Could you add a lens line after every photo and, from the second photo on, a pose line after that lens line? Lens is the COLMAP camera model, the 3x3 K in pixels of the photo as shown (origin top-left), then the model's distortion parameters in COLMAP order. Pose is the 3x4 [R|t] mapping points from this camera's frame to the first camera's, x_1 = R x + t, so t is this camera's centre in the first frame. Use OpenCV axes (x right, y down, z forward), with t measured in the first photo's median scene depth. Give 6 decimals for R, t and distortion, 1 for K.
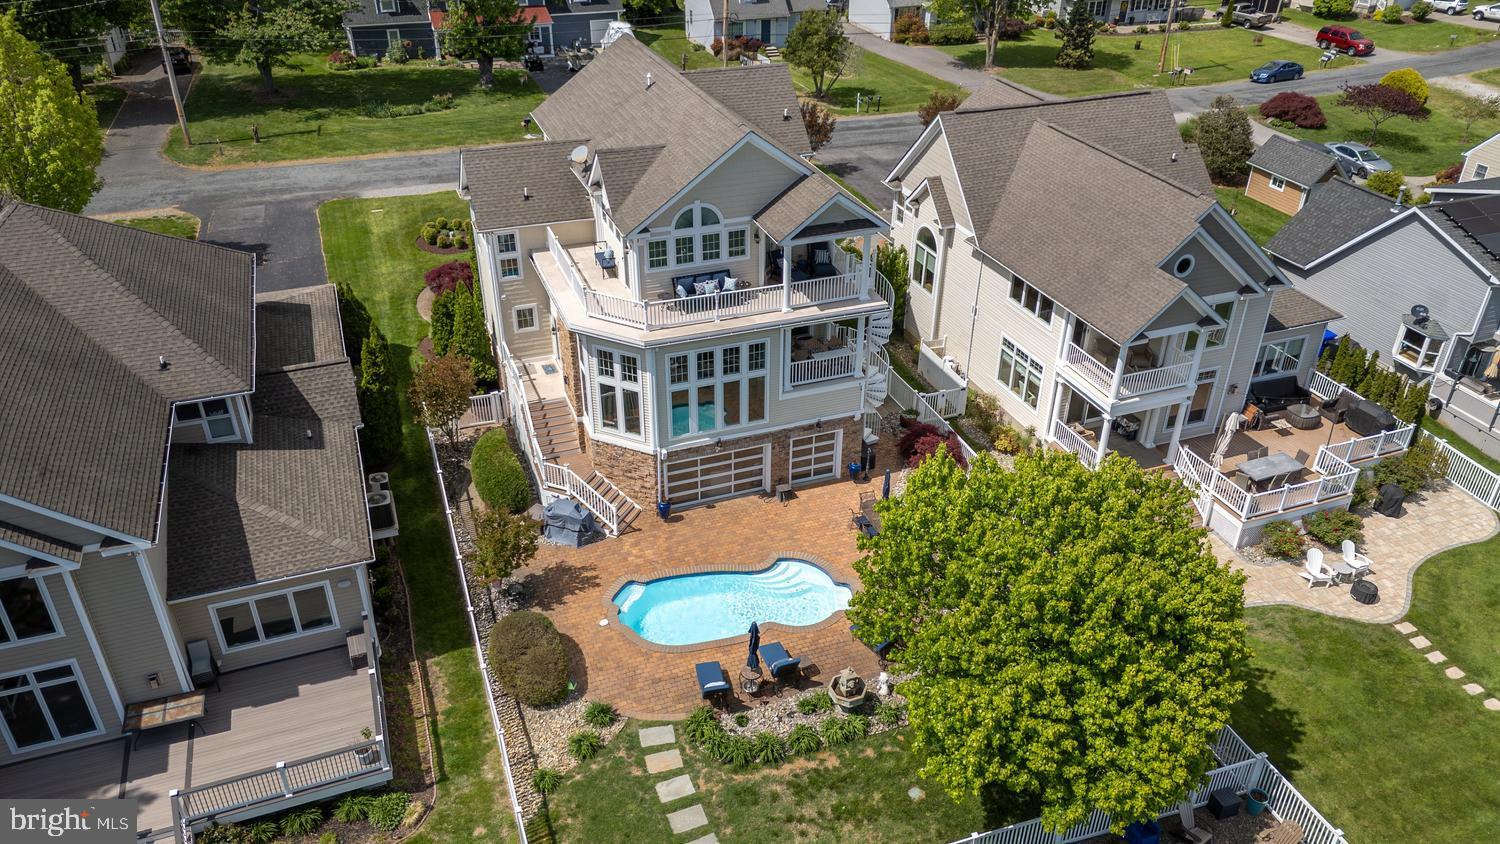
lens RADIAL K [[1105.7, 0, 748.1], [0, 1105.7, 411.5], [0, 0, 1]] dist [0.068998, -0.069545]
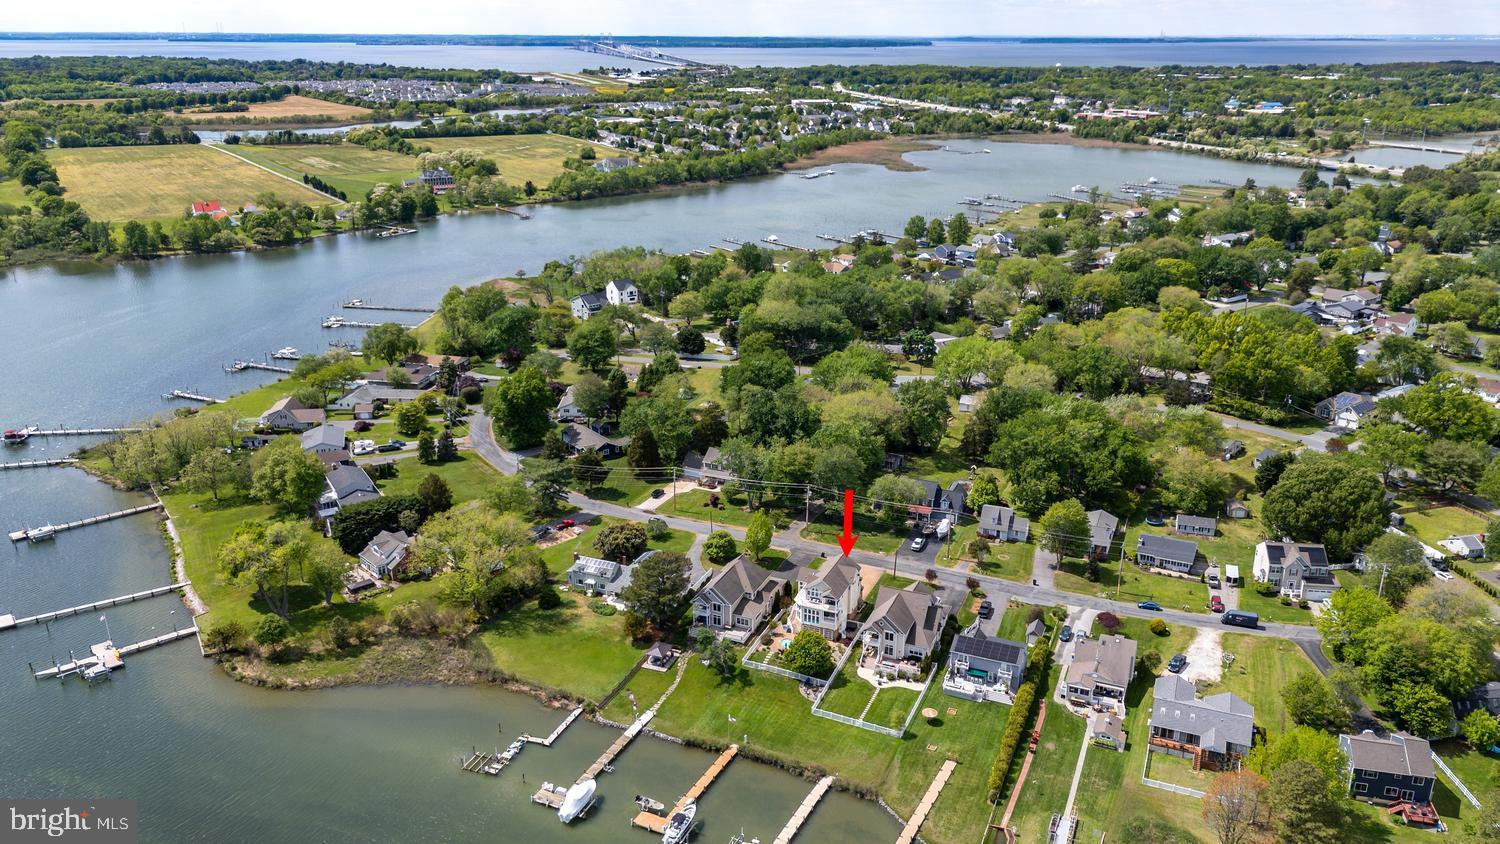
lens RADIAL K [[1105.7, 0, 748.1], [0, 1105.7, 411.5], [0, 0, 1]] dist [0.068998, -0.069545]
pose [[0.727413, 0.211854, -0.652678, 3.431393], [-0.351388, 0.931979, -0.089111, -0.399853], [0.589404, 0.294164, 0.752377, -4.125747]]
